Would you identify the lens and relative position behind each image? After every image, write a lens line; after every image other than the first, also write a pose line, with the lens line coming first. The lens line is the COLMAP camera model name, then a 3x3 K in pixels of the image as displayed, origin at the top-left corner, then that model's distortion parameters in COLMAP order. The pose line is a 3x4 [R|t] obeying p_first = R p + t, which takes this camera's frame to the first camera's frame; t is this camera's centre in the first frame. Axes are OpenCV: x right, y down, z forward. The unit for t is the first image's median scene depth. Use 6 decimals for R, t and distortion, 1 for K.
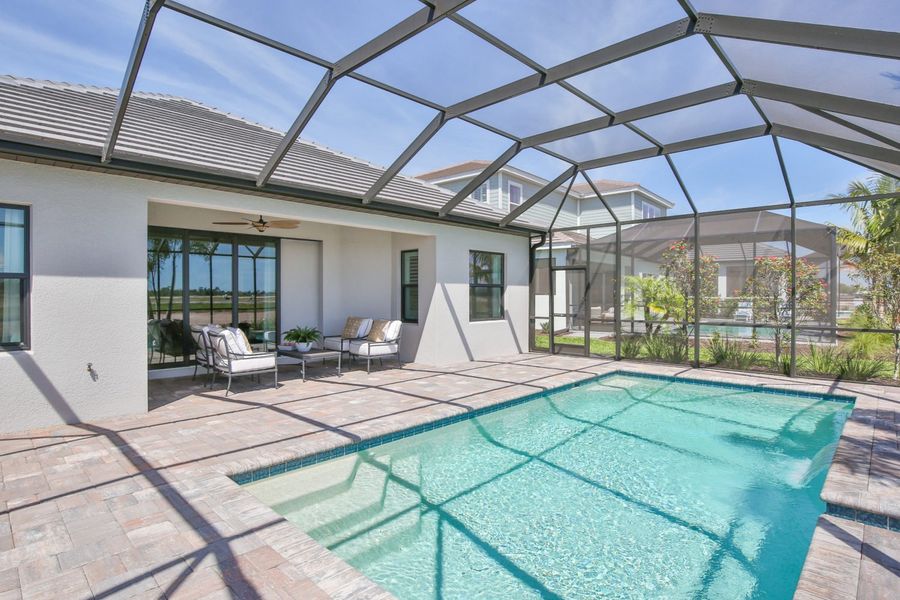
lens RADIAL K [[467.1, 0, 453.1], [0, 467.1, 297.0], [0, 0, 1]] dist [-0.026522, 0.000848]
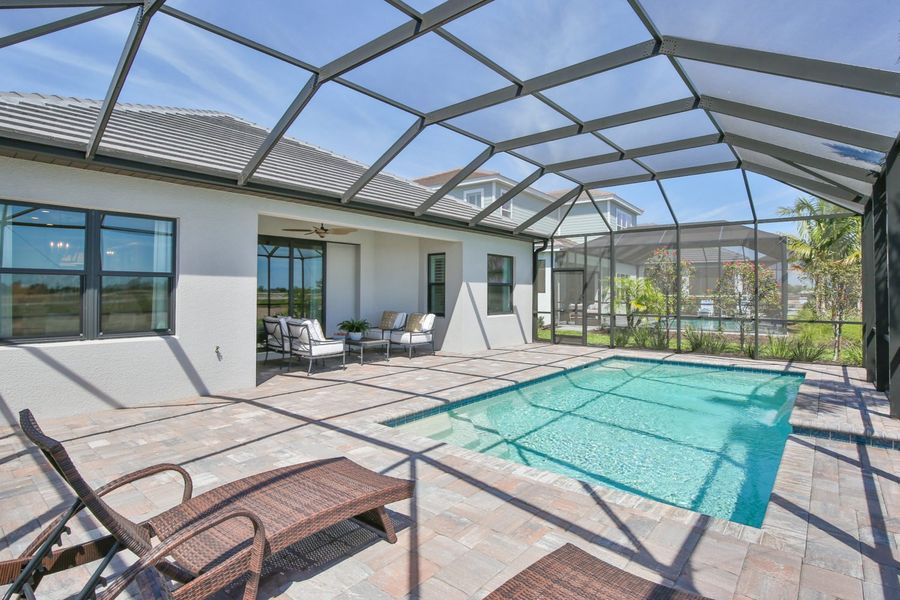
lens RADIAL K [[467.1, 0, 443.4], [0, 467.1, 287.8], [0, 0, 1]] dist [-0.026522, 0.000848]
pose [[0.998031, 0.005673, 0.062464, -0.151352], [-0.004778, 0.999884, -0.014474, 0.001685], [-0.062539, 0.014147, 0.997942, -0.159663]]
